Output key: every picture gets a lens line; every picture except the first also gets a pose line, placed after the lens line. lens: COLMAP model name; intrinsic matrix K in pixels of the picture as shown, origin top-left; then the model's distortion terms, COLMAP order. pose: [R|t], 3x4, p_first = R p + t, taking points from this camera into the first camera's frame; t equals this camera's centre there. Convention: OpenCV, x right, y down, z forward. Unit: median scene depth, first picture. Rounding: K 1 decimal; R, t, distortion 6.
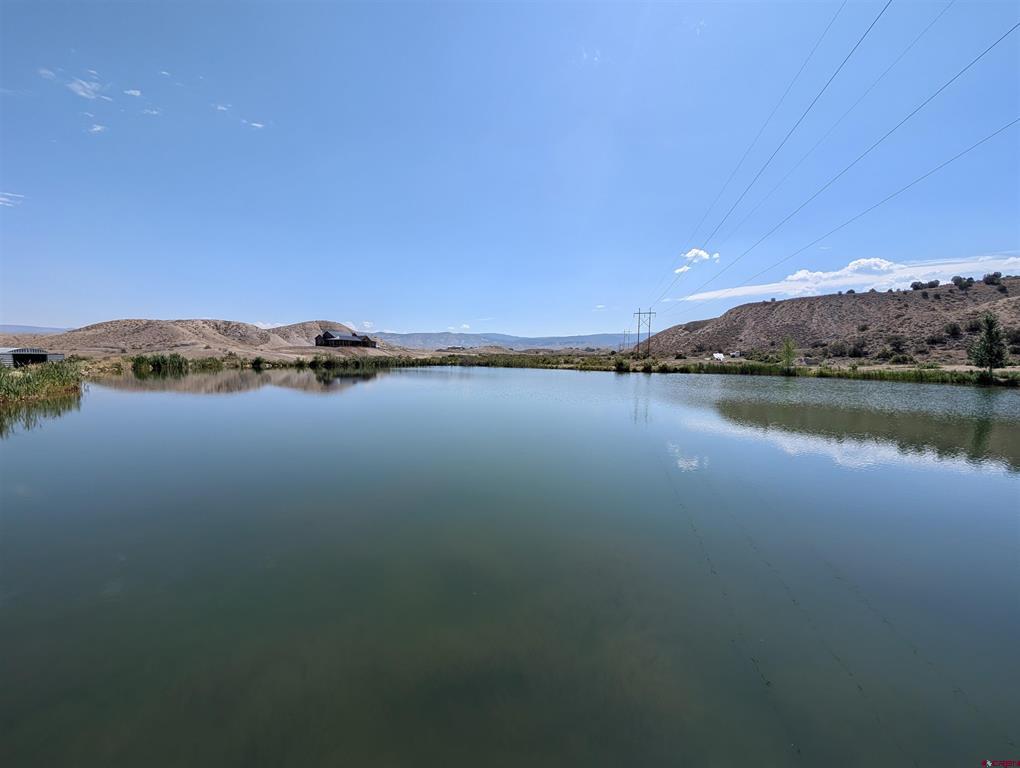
lens RADIAL K [[356.4, 0, 503.3], [0, 356.4, 406.7], [0, 0, 1]] dist [-0.001750, 0.000023]
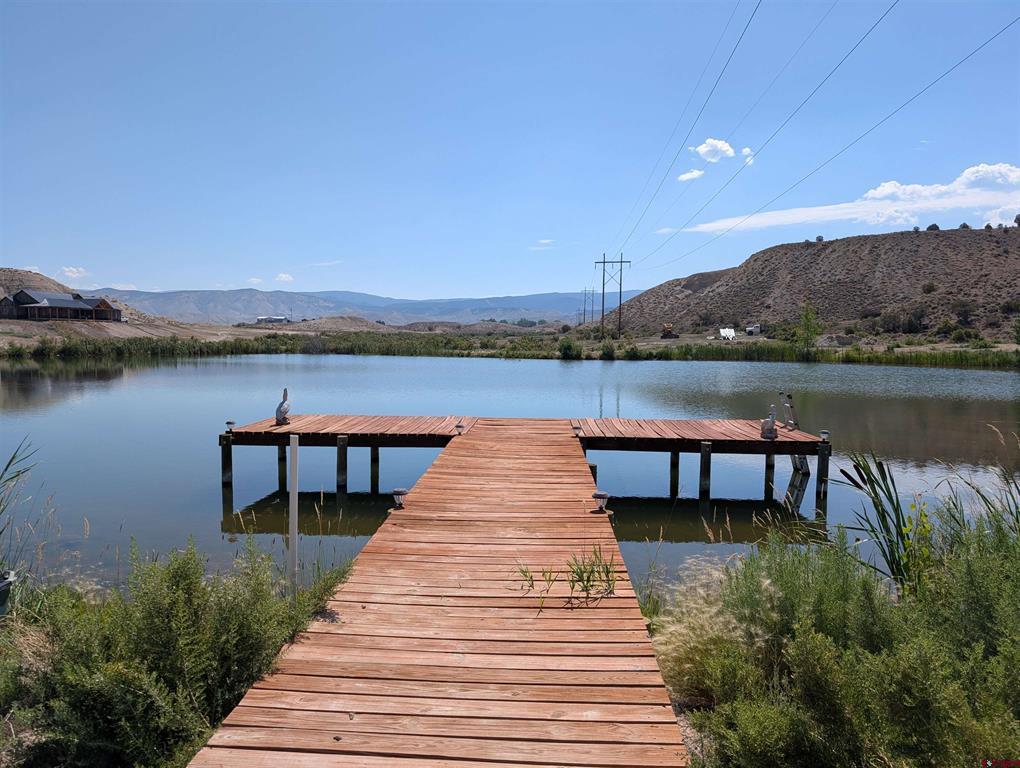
lens RADIAL K [[730.7, 0, 510.6], [0, 730.7, 387.2], [0, 0, 1]] dist [0.028171, -0.005871]
pose [[0.978796, -0.022453, 0.203604, -0.024362], [0.036460, 0.997199, -0.065307, 0.020891], [-0.201567, 0.071346, 0.976873, -0.159827]]
